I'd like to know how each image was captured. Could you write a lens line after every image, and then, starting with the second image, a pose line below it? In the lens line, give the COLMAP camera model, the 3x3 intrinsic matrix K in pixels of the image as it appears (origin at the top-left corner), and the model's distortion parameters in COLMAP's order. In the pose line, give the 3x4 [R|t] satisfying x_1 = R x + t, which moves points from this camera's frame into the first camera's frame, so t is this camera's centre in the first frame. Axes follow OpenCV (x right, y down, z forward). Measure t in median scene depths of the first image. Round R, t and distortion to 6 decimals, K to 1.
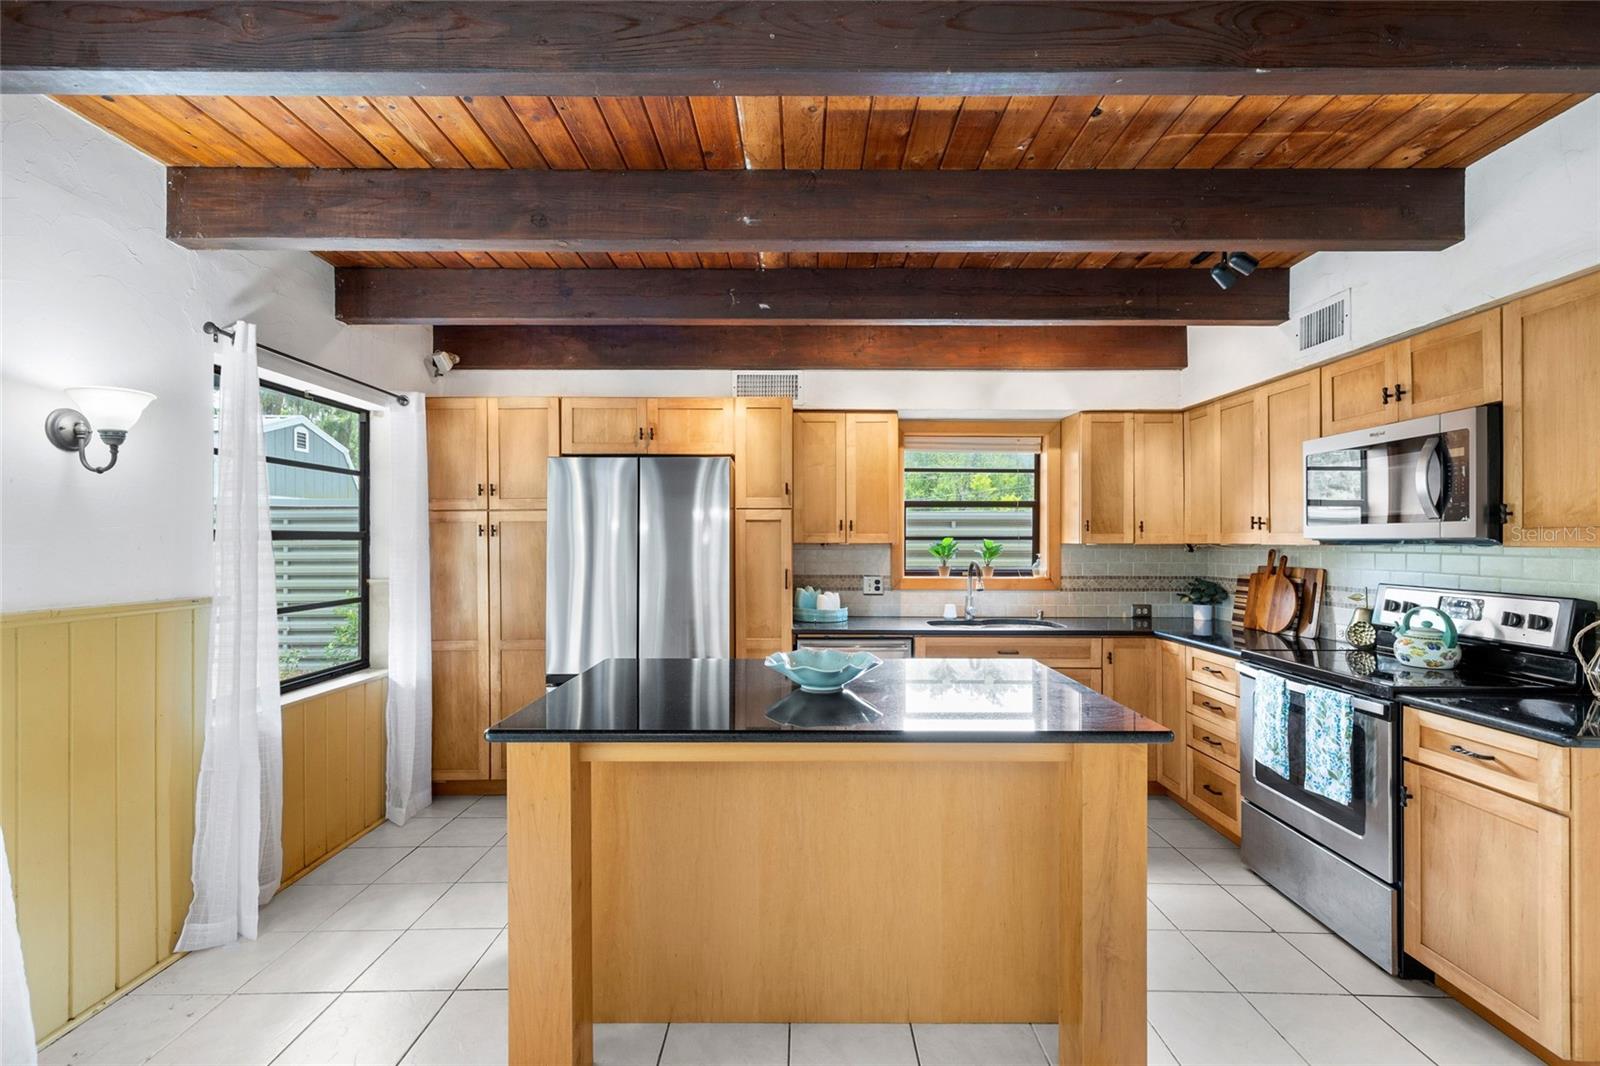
lens RADIAL K [[697.0, 0, 800.2], [0, 697.0, 537.8], [0, 0, 1]] dist [0.000771, 0.001246]
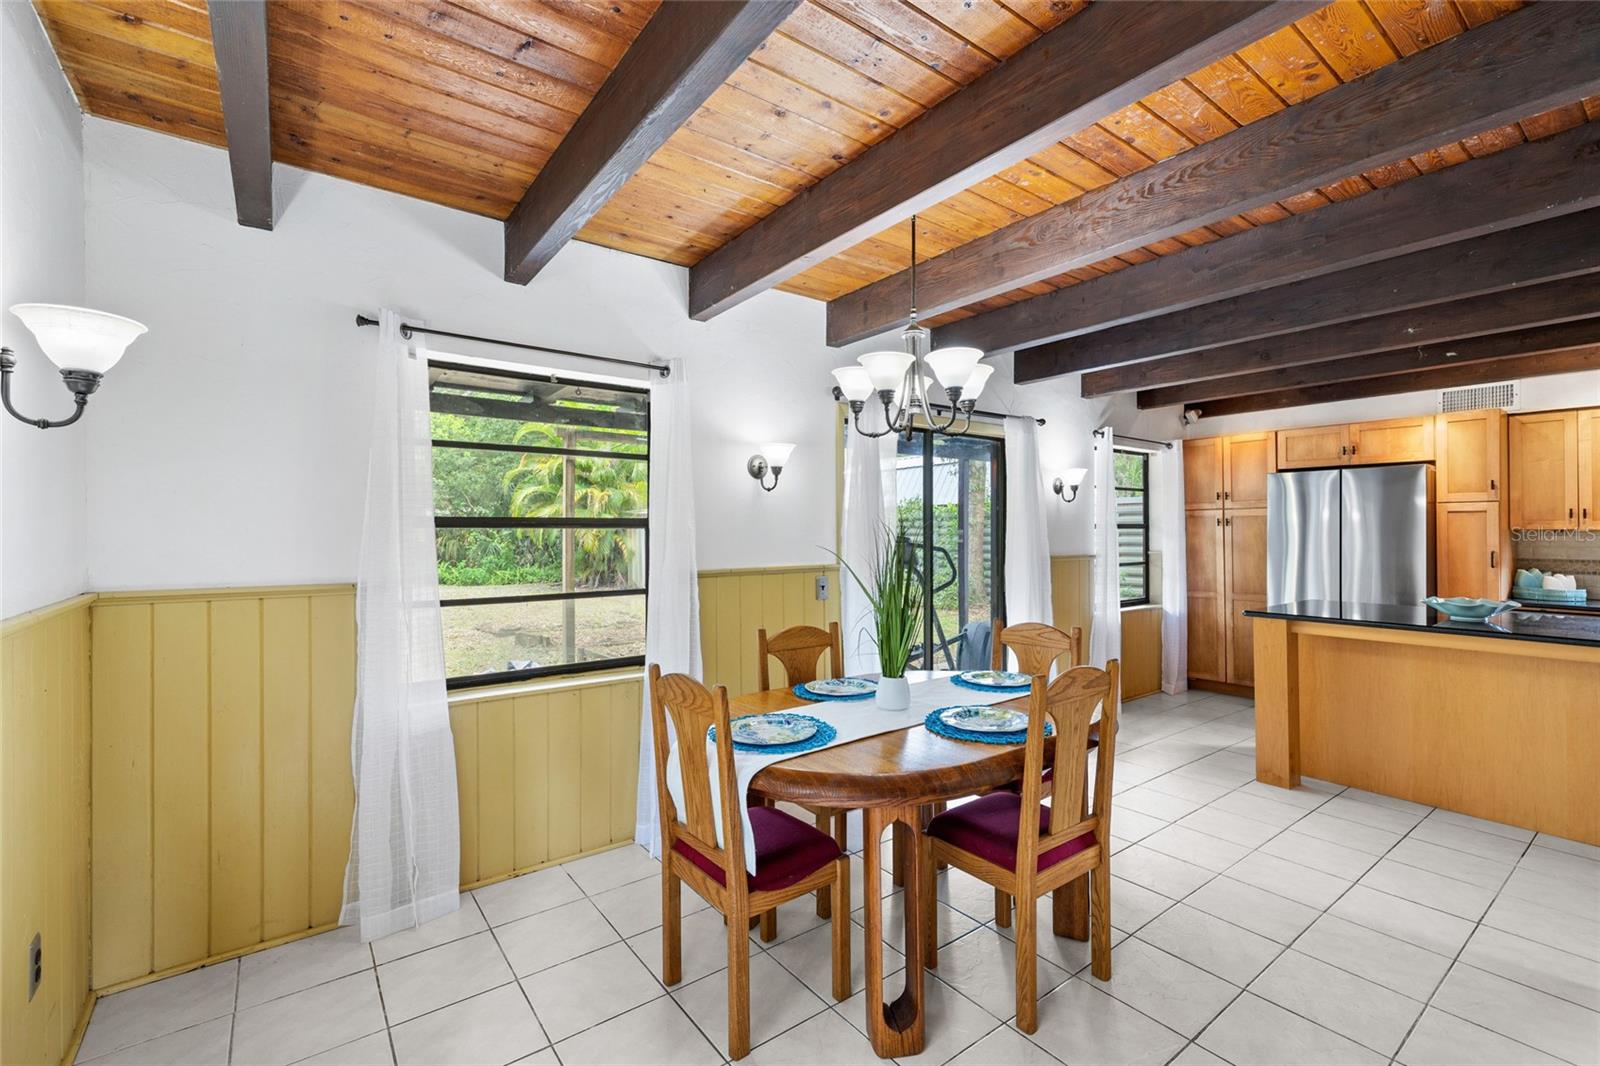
lens RADIAL K [[697.0, 0, 797.7], [0, 697.0, 530.8], [0, 0, 1]] dist [0.000771, 0.001246]
pose [[0.600619, -0.001480, -0.799534, 0.224680], [0.007940, 0.999960, 0.004113, -0.005199], [0.799496, -0.008819, 0.600607, -0.692759]]
